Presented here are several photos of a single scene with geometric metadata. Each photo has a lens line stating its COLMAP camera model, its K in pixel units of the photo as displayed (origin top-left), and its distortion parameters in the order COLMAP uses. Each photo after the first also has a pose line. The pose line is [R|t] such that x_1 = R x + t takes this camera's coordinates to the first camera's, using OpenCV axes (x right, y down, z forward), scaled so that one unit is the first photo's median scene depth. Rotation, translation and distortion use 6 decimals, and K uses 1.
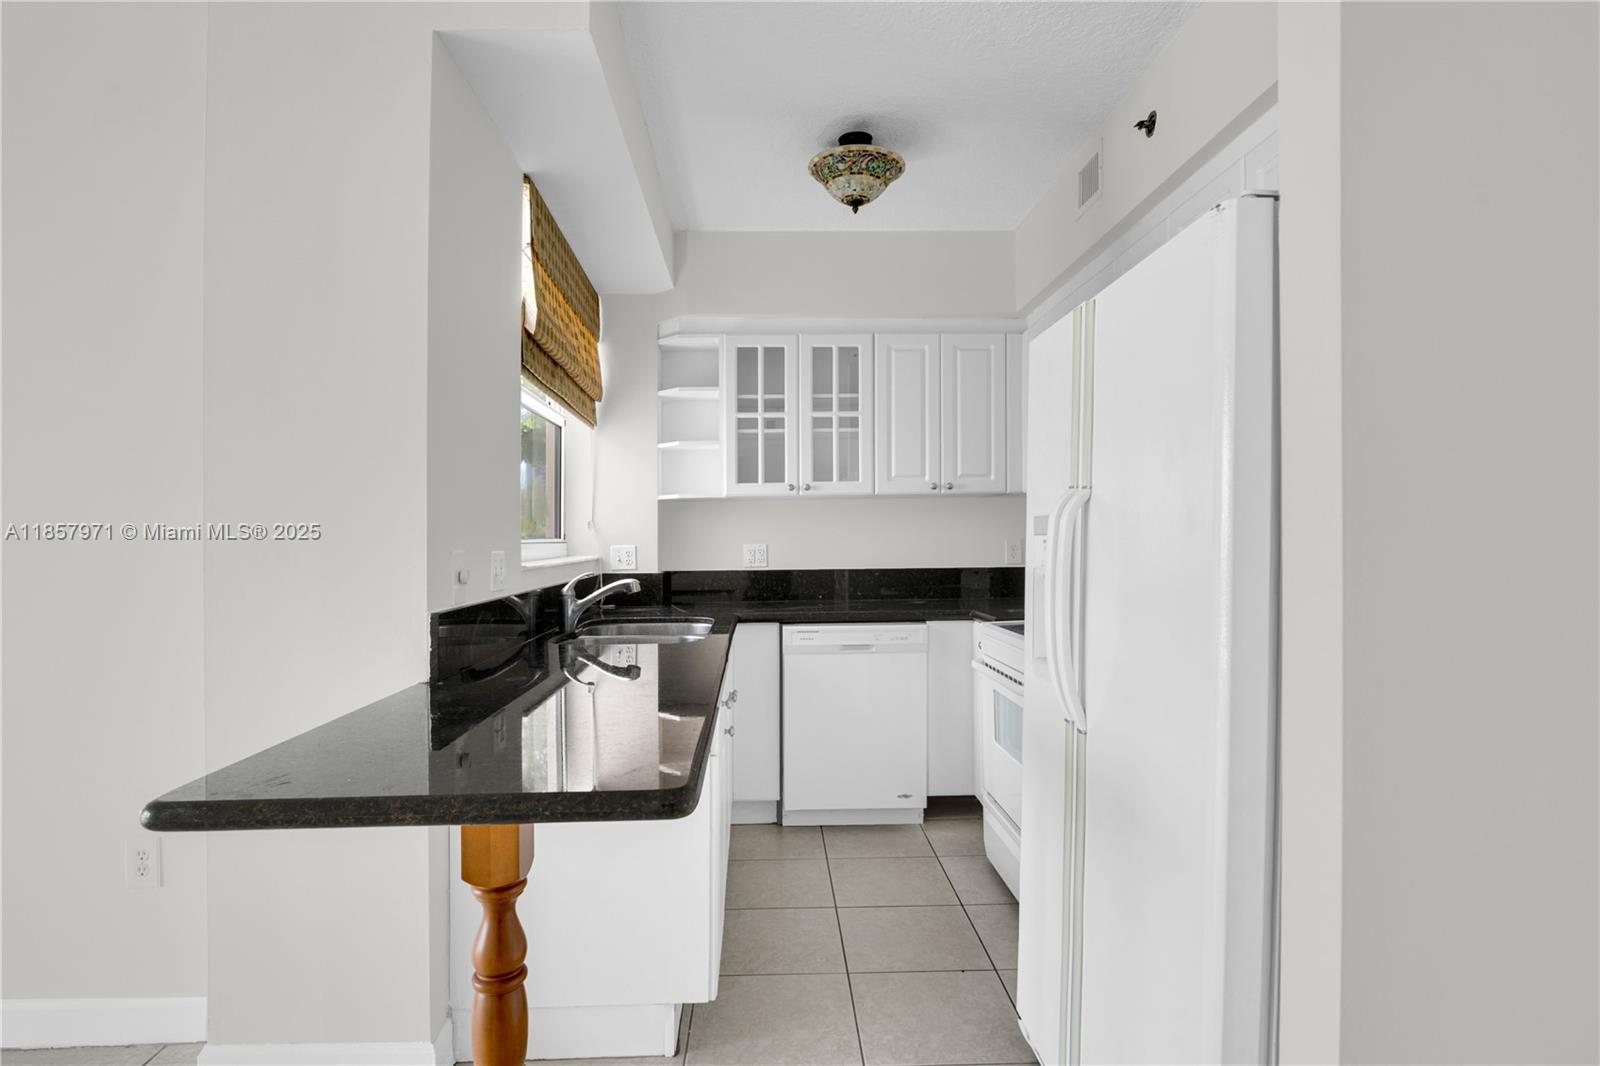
lens RADIAL K [[862.8, 0, 774.3], [0, 862.8, 534.1], [0, 0, 1]] dist [0.000606, 0.000996]
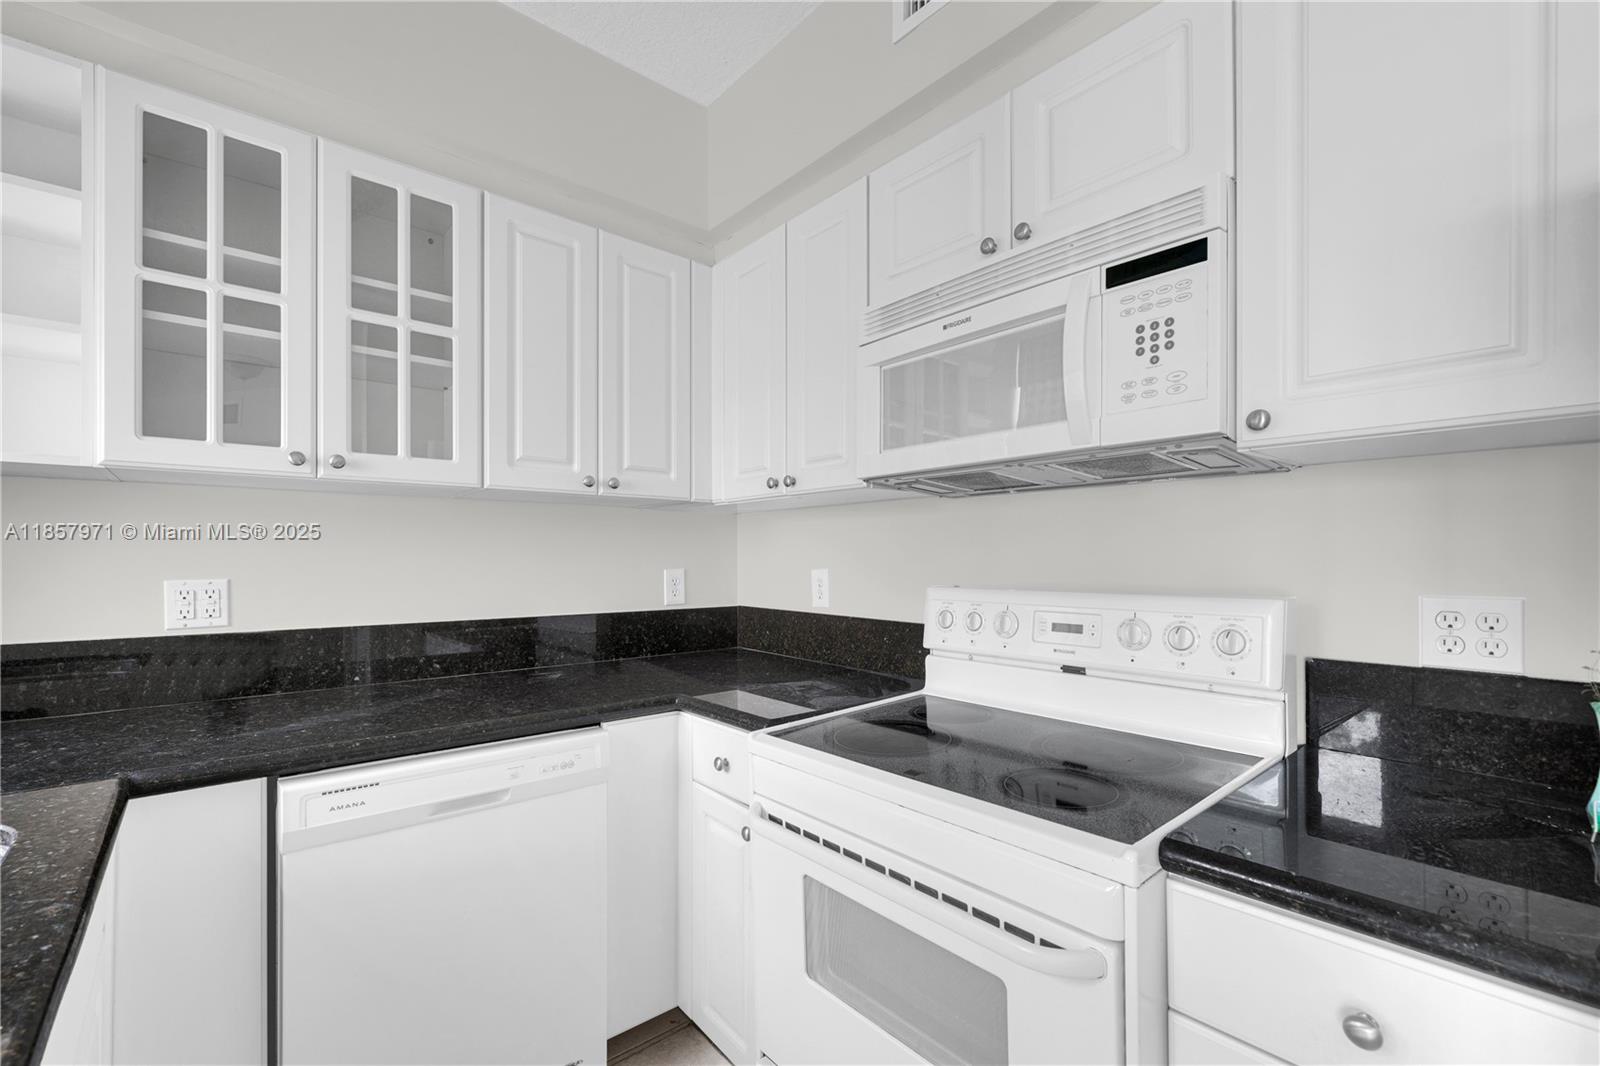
lens RADIAL K [[713.3, 0, 797.3], [0, 713.3, 566.7], [0, 0, 1]] dist [-0.009123, 0.001178]
pose [[0.780426, 0.005268, 0.625226, -0.008725], [-0.014485, 0.999848, 0.009656, -0.003890], [-0.625080, -0.016592, 0.780384, 0.529310]]
